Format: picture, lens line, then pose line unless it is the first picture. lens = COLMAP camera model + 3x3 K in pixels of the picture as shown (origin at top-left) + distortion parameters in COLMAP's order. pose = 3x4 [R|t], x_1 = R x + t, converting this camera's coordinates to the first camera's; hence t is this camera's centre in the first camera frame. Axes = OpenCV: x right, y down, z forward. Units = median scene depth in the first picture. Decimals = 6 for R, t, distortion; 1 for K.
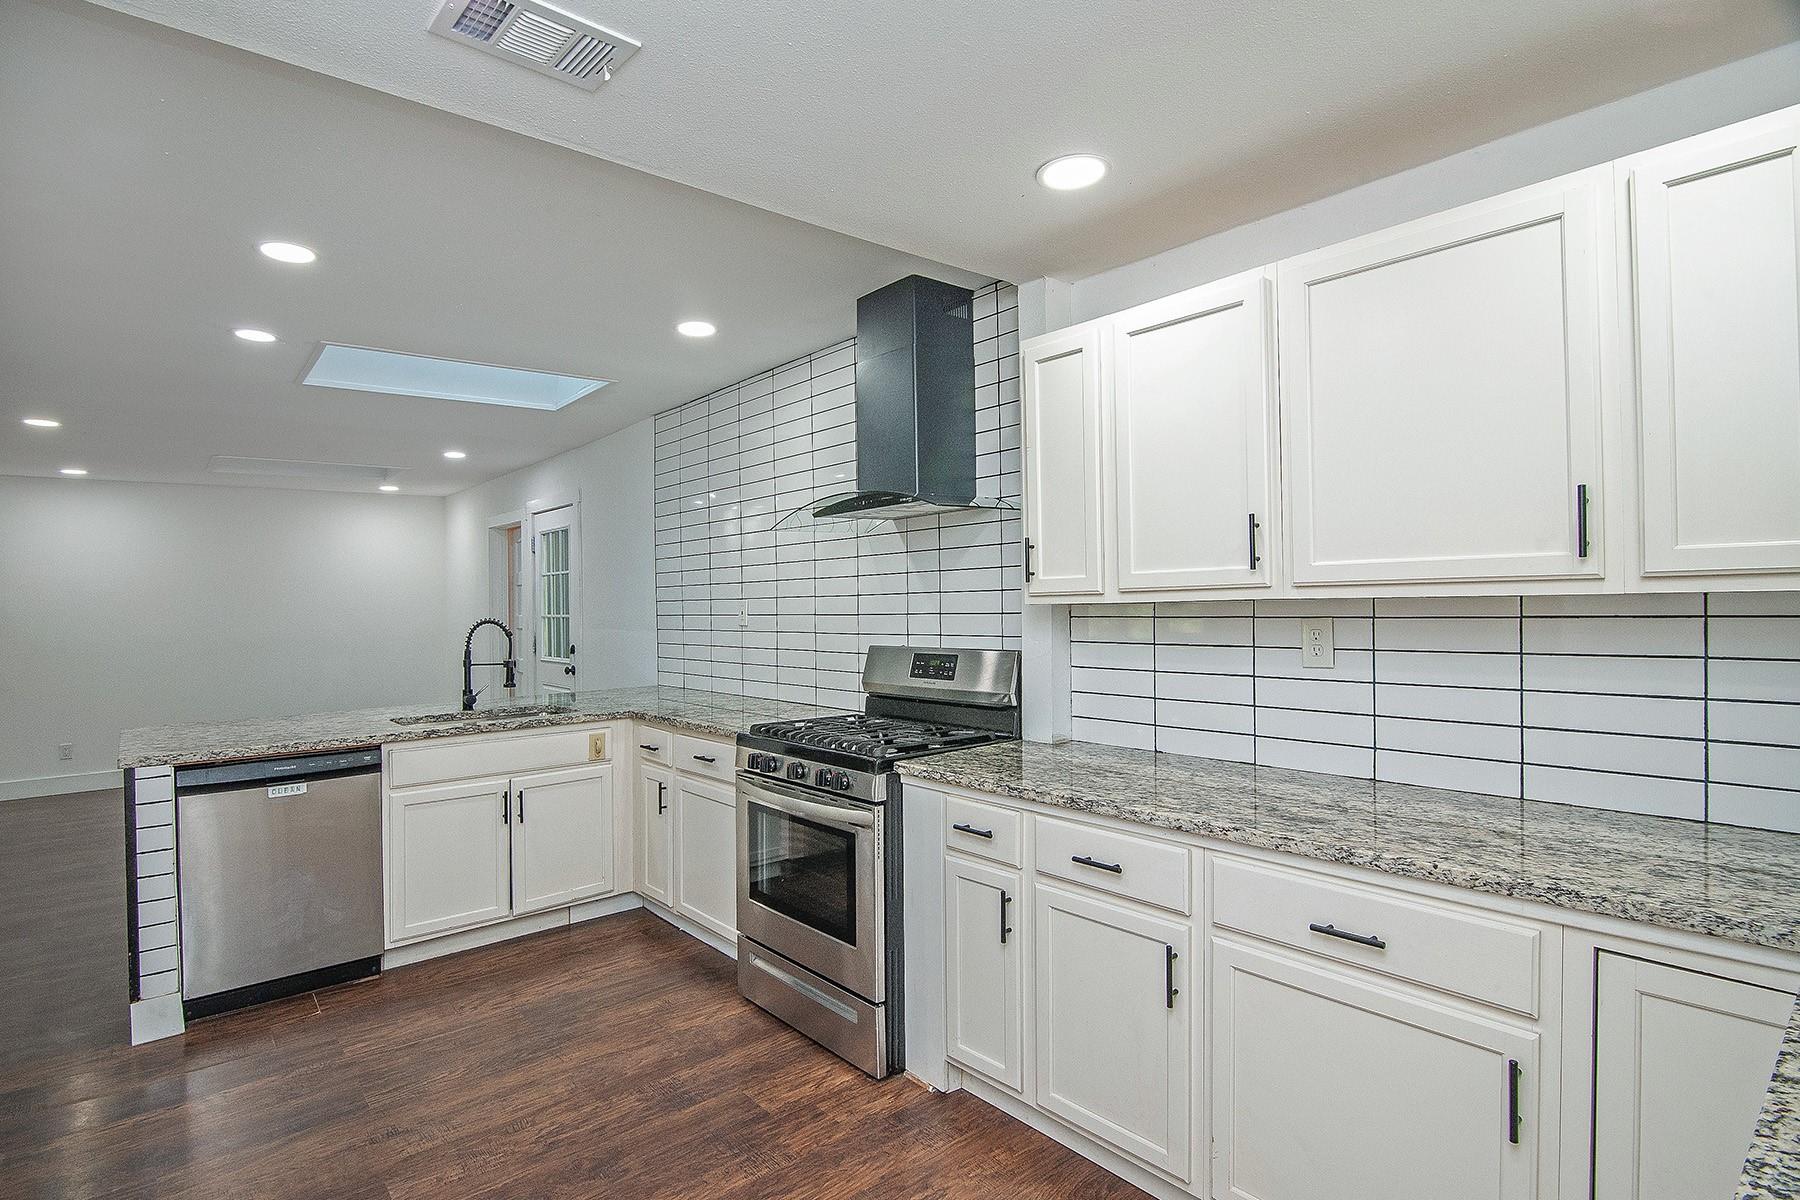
lens RADIAL K [[882.1, 0, 900.0], [0, 882.1, 600.0], [0, 0, 1]] dist [-0.002507, -0.000556]
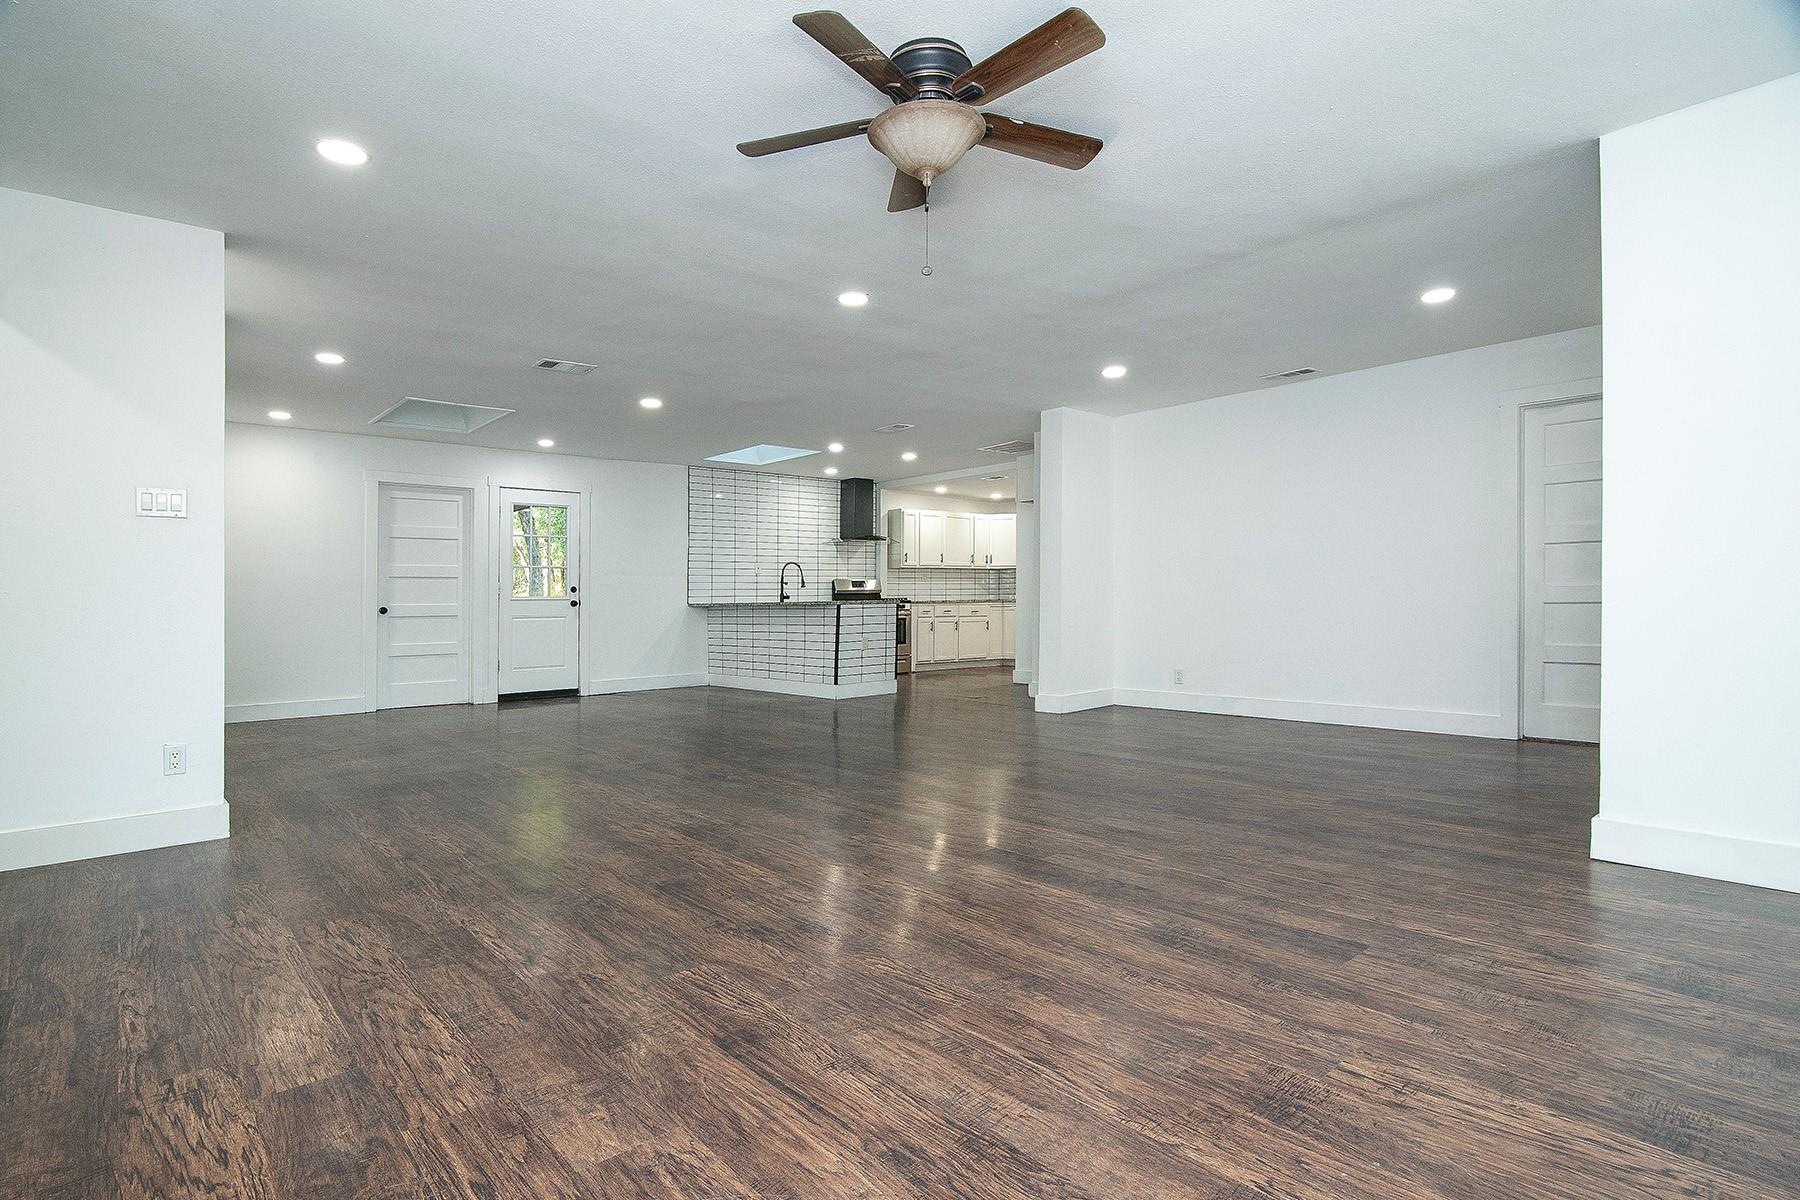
lens RADIAL K [[882.1, 0, 900.0], [0, 882.1, 600.0], [0, 0, 1]] dist [-0.002507, -0.000556]
pose [[-0.009692, 0.010844, 0.999894, -3.508781], [0.007323, 0.999915, -0.010773, 0.176066], [-0.999926, 0.007218, -0.009770, 0.861431]]
